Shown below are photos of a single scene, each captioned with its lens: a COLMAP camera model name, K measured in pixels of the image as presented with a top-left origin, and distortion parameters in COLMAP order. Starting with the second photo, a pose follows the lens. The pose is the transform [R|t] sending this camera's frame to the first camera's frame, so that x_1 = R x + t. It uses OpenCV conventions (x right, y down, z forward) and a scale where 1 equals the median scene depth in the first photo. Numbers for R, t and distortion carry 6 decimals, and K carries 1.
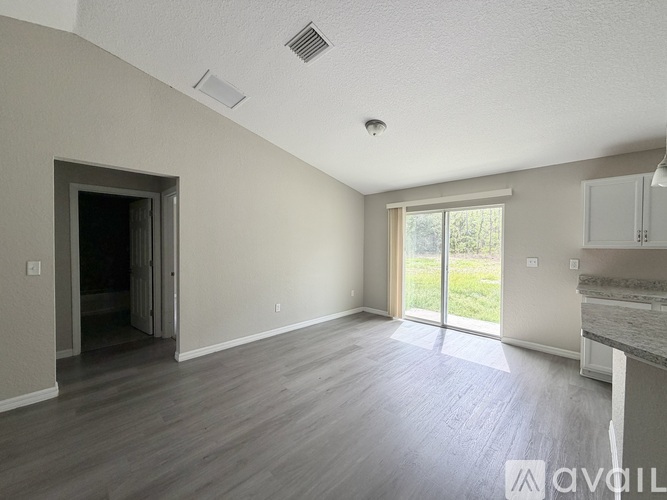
lens RADIAL K [[266.1, 0, 333.6], [0, 266.1, 248.1], [0, 0, 1]] dist [0.000488, 0.000206]
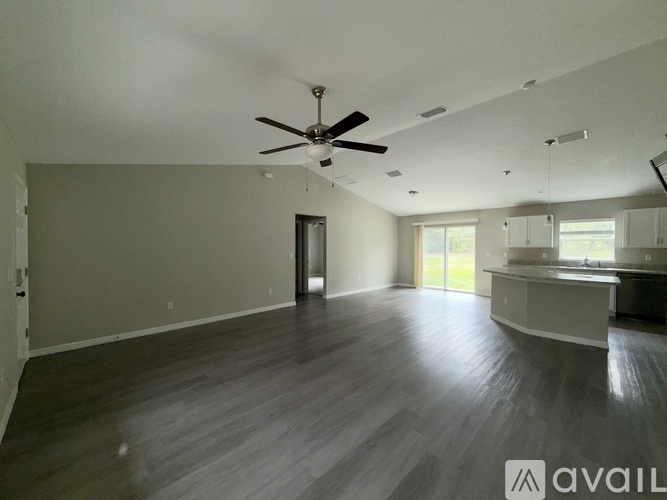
lens RADIAL K [[266.1, 0, 331.1], [0, 266.1, 249.3], [0, 0, 1]] dist [0.000488, 0.000206]
pose [[0.999783, -0.006544, -0.019792, -0.350222], [0.006563, 0.999978, 0.000888, 0.003704], [0.019786, -0.001017, 0.999804, -0.880884]]
